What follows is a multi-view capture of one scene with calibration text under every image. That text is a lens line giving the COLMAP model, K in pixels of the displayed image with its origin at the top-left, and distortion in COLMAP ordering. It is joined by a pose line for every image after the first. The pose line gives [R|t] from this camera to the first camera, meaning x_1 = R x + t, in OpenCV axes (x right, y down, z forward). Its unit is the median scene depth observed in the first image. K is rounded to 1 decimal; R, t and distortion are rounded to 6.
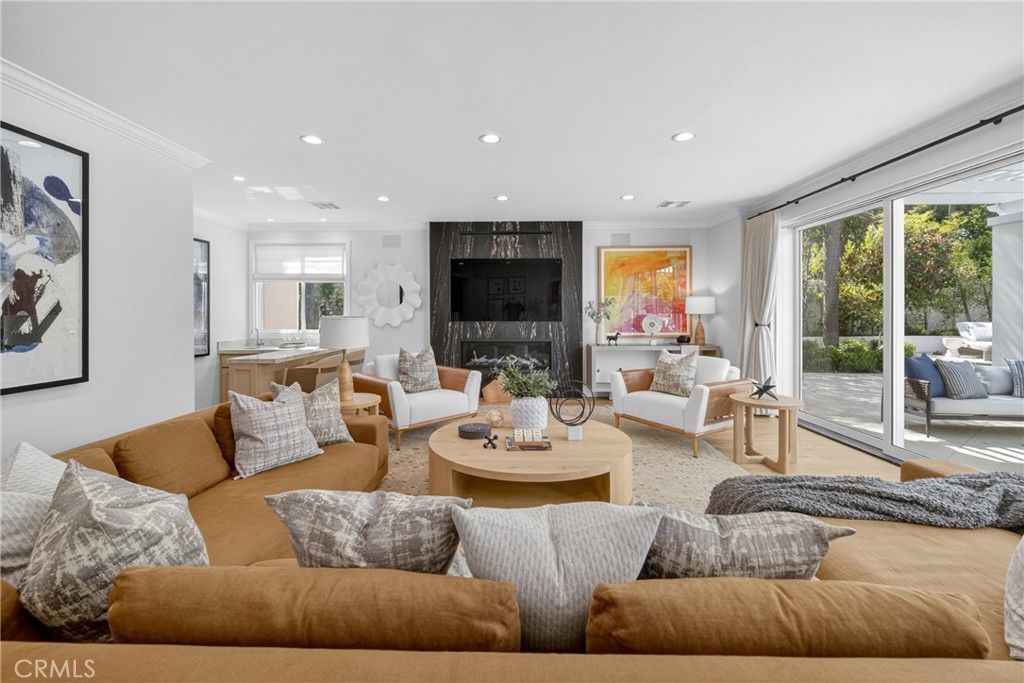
lens RADIAL K [[422.1, 0, 507.6], [0, 422.1, 318.0], [0, 0, 1]] dist [-0.002345, -0.000581]
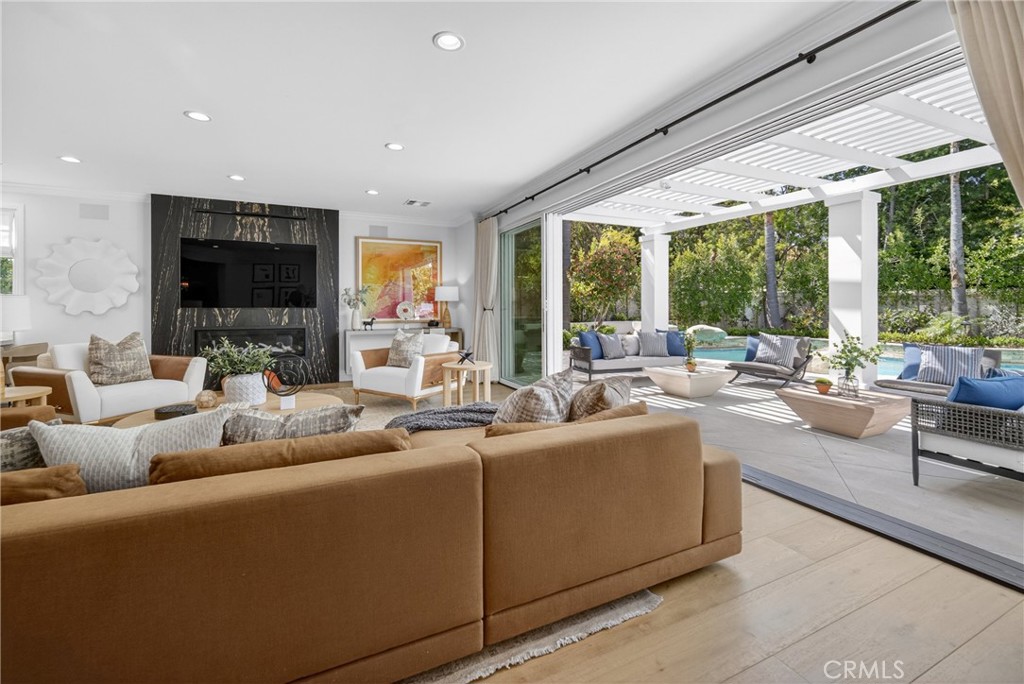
lens RADIAL K [[422.1, 0, 507.6], [0, 422.1, 318.5], [0, 0, 1]] dist [-0.002345, -0.000581]
pose [[0.894026, -0.011883, 0.447858, 0.085014], [0.005066, 0.999852, 0.016418, 0.019062], [-0.447987, -0.012410, 0.893954, -0.107312]]
